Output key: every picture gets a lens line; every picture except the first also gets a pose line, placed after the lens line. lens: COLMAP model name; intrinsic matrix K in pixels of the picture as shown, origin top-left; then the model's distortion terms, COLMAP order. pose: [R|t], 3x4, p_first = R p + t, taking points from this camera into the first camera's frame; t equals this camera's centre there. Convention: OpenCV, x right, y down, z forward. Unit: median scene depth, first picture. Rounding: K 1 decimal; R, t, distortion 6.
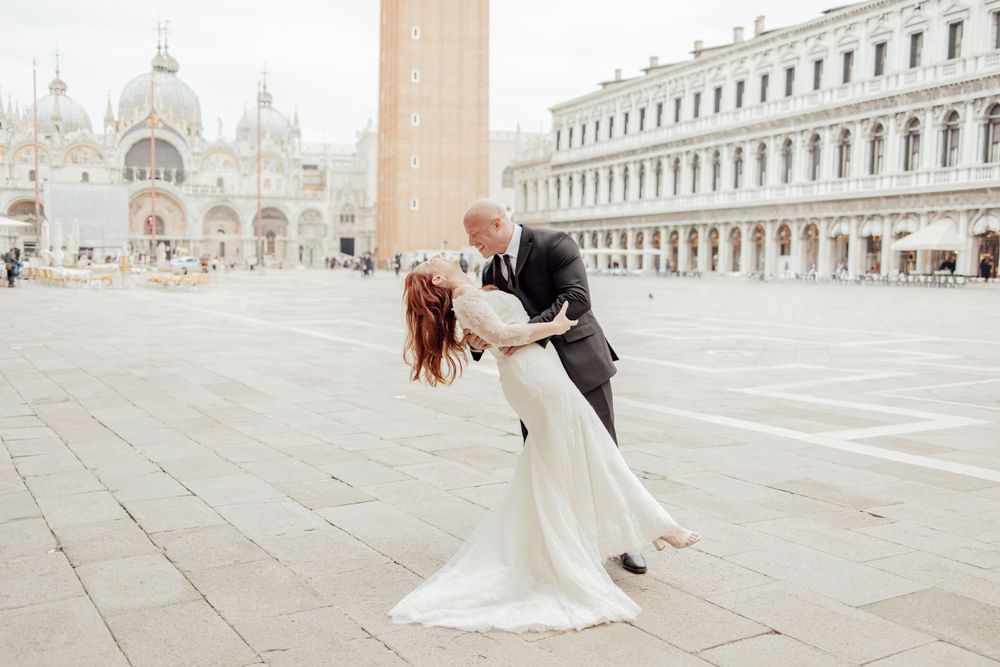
lens RADIAL K [[888.4, 0, 490.8], [0, 888.4, 339.1], [0, 0, 1]] dist [0.007864, 0.004544]
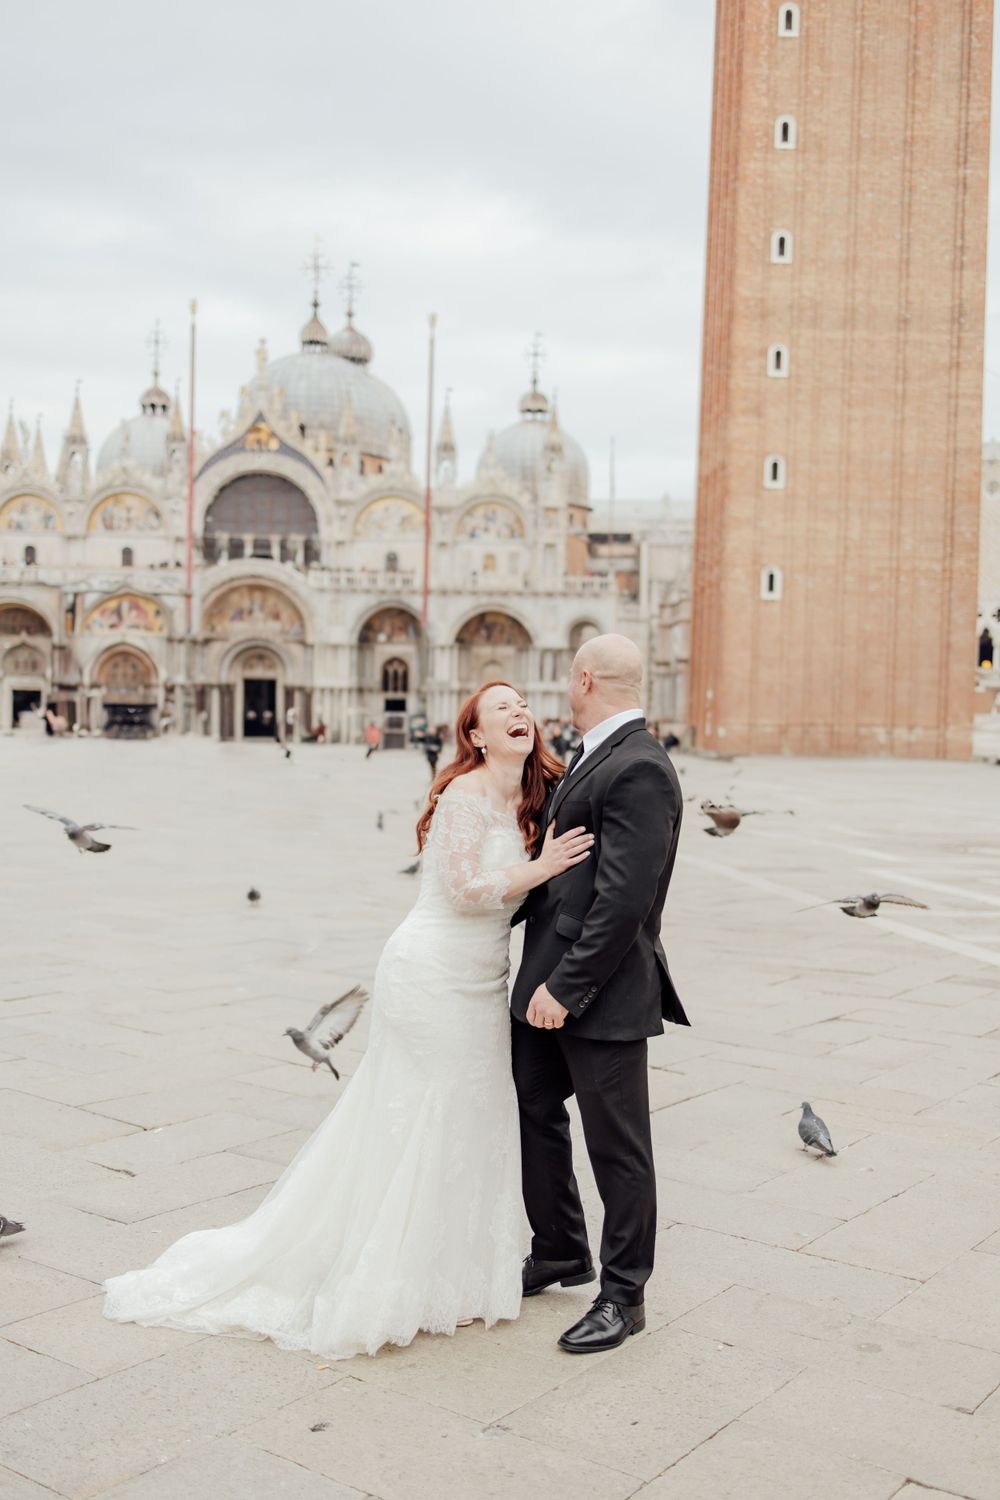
lens RADIAL K [[1523.6, 0, 511.8], [0, 1523.6, 817.9], [0, 0, 1]] dist [0.000361, 0.000000]
pose [[0.948158, 0.026004, -0.316733, 0.018087], [-0.035823, 0.999040, -0.025216, -0.031975], [0.315774, 0.035255, 0.948179, 0.354451]]
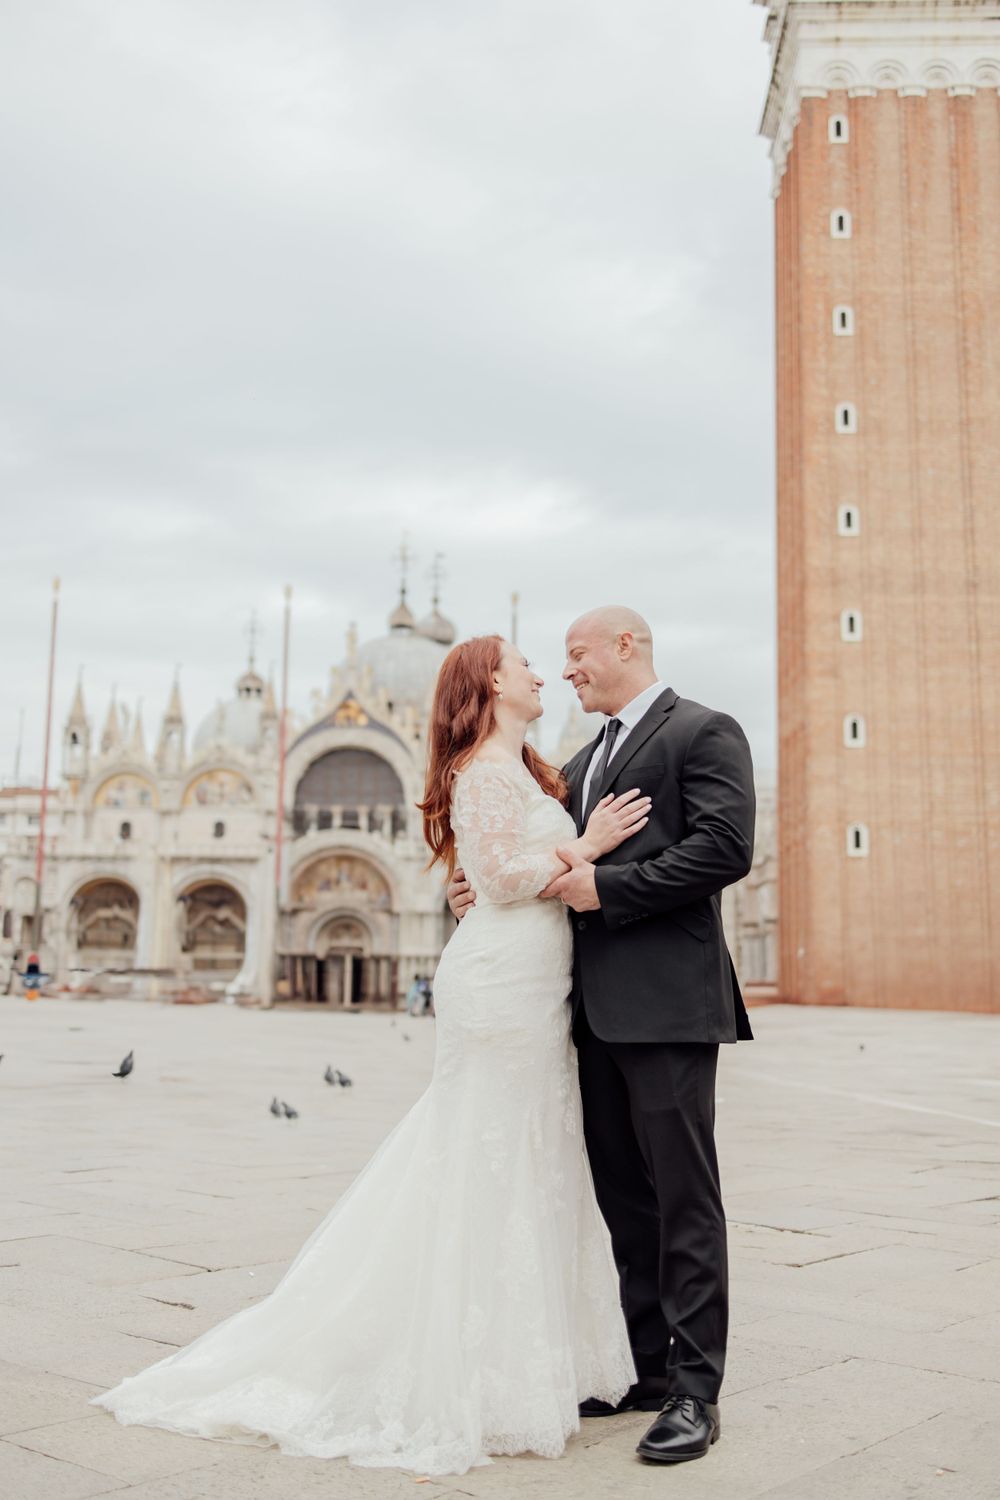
lens RADIAL K [[1523.6, 0, 513.1], [0, 1523.6, 763.2], [0, 0, 1]] dist [0.000361, 0.000000]
pose [[0.929101, -0.062949, -0.364429, 0.016428], [-0.026059, 0.971815, -0.234300, -0.028558], [0.368907, 0.227185, 0.901274, 0.357878]]
